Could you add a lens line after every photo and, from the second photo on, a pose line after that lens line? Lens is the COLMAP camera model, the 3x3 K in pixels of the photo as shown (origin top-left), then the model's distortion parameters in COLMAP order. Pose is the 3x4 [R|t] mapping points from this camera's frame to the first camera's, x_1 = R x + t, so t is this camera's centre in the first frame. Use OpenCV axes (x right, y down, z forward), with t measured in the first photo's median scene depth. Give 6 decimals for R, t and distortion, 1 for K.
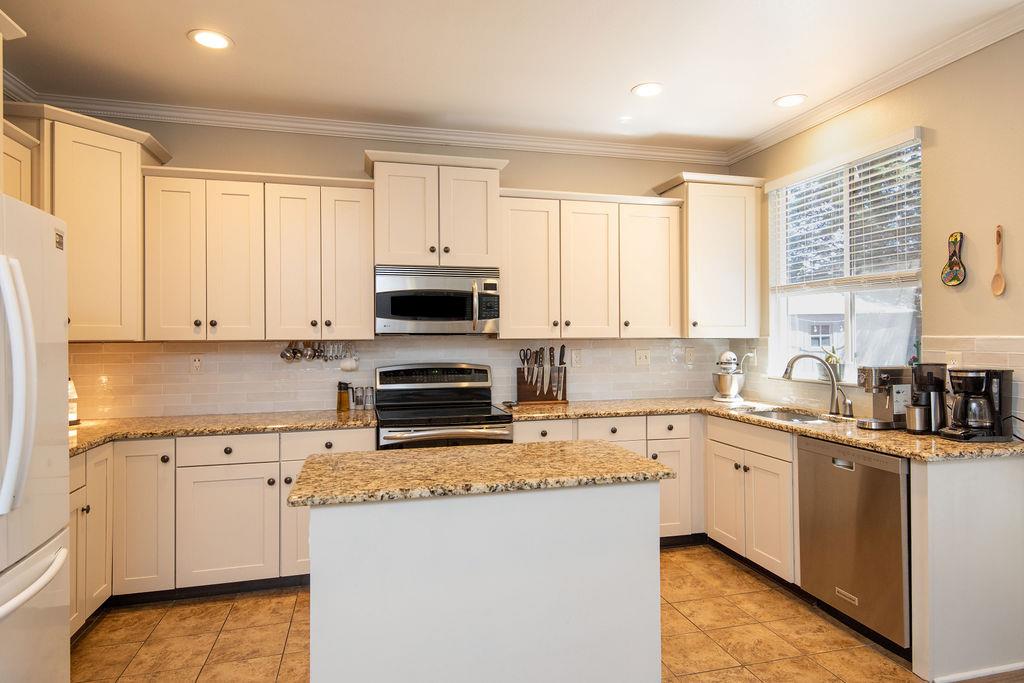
lens RADIAL K [[582.4, 0, 512.2], [0, 582.4, 337.0], [0, 0, 1]] dist [-0.000593, 0.000068]
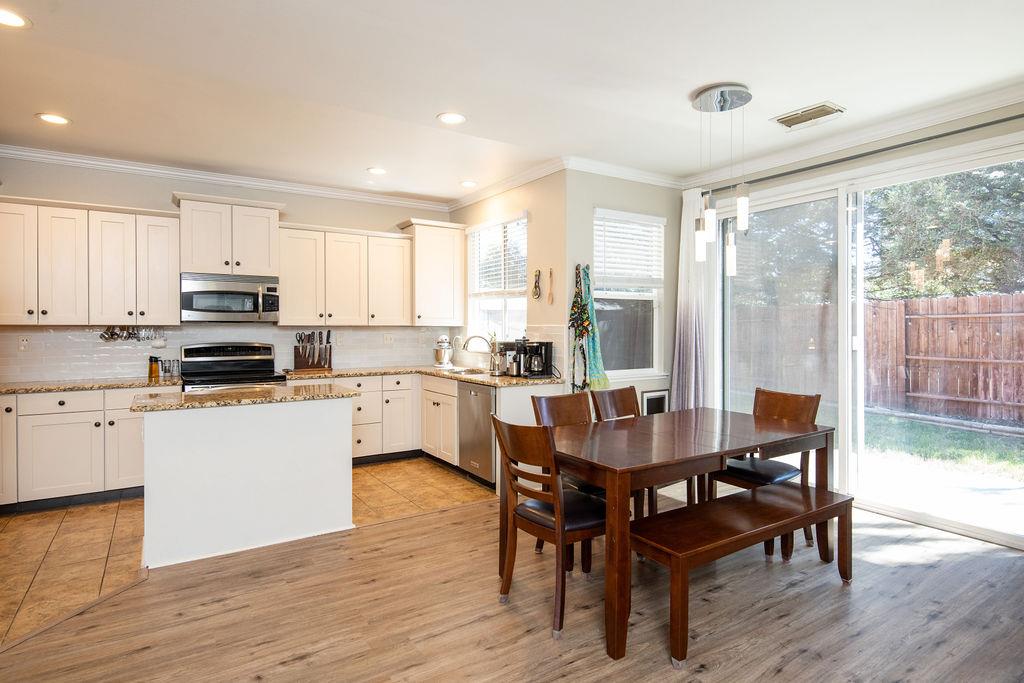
lens RADIAL K [[555.8, 0, 535.2], [0, 555.8, 331.3], [0, 0, 1]] dist [0.003779, -0.010025]
pose [[0.941066, 0.002964, 0.338211, 0.113613], [-0.005551, 0.999962, 0.006681, 0.005288], [-0.338178, -0.008164, 0.941047, -0.540087]]
